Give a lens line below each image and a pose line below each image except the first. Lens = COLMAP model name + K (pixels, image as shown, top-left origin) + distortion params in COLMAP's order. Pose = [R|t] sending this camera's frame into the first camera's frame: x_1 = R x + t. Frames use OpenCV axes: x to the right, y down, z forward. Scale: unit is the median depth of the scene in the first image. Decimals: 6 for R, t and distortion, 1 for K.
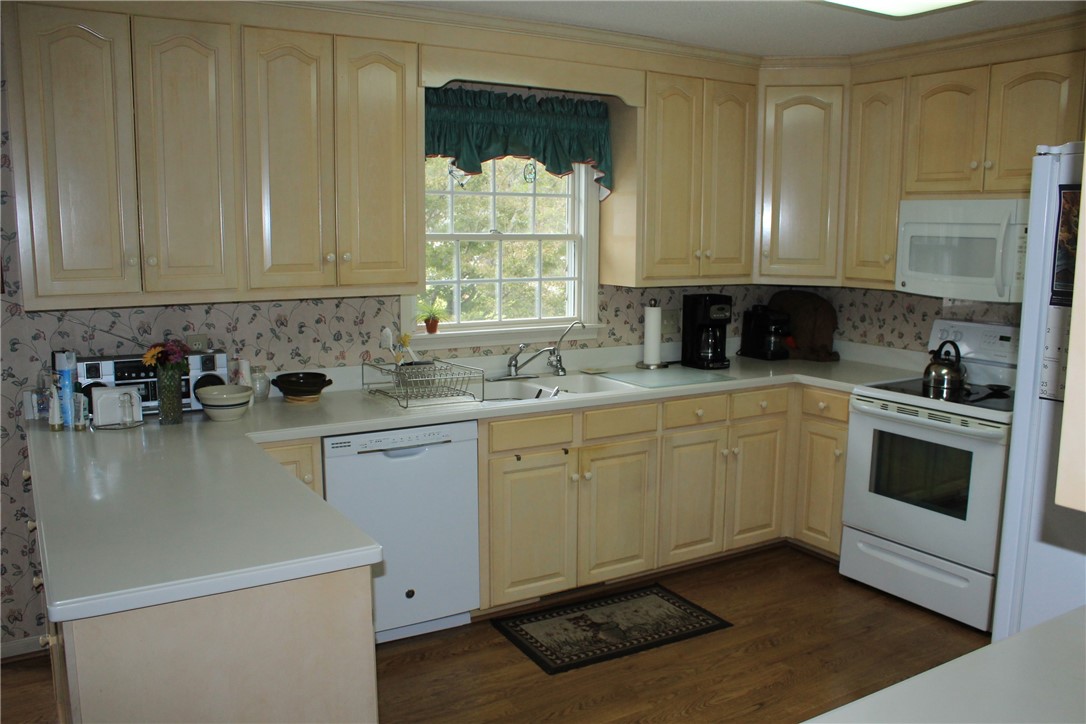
lens RADIAL K [[907.4, 0, 548.6], [0, 907.4, 367.5], [0, 0, 1]] dist [-0.137370, 0.085822]
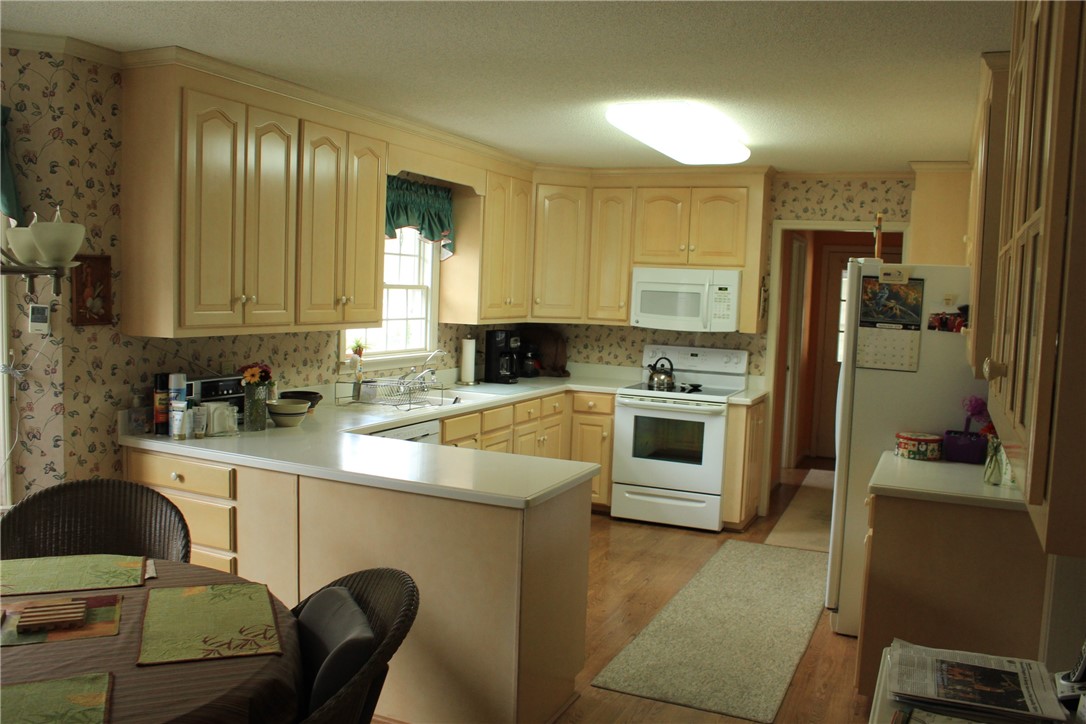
lens RADIAL K [[907.4, 0, 551.3], [0, 907.4, 361.3], [0, 0, 1]] dist [-0.137370, 0.085822]
pose [[0.826107, -0.021403, 0.563107, -0.607994], [0.054613, 0.997615, -0.042202, 0.032941], [-0.560861, 0.065616, 0.825306, -0.206904]]
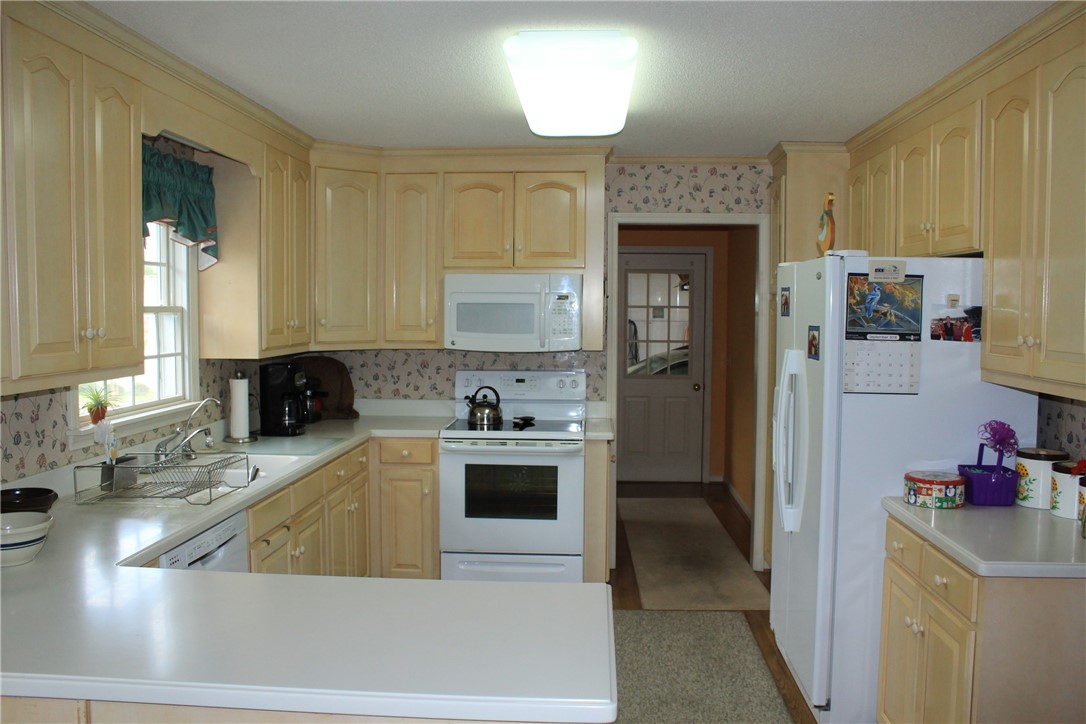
lens RADIAL K [[907.4, 0, 541.3], [0, 907.4, 366.6], [0, 0, 1]] dist [-0.137370, 0.085822]
pose [[0.579284, -0.057663, 0.813084, -0.533904], [0.123969, 0.992124, -0.017961, -0.025067], [-0.805644, 0.111202, 0.581870, 0.191338]]
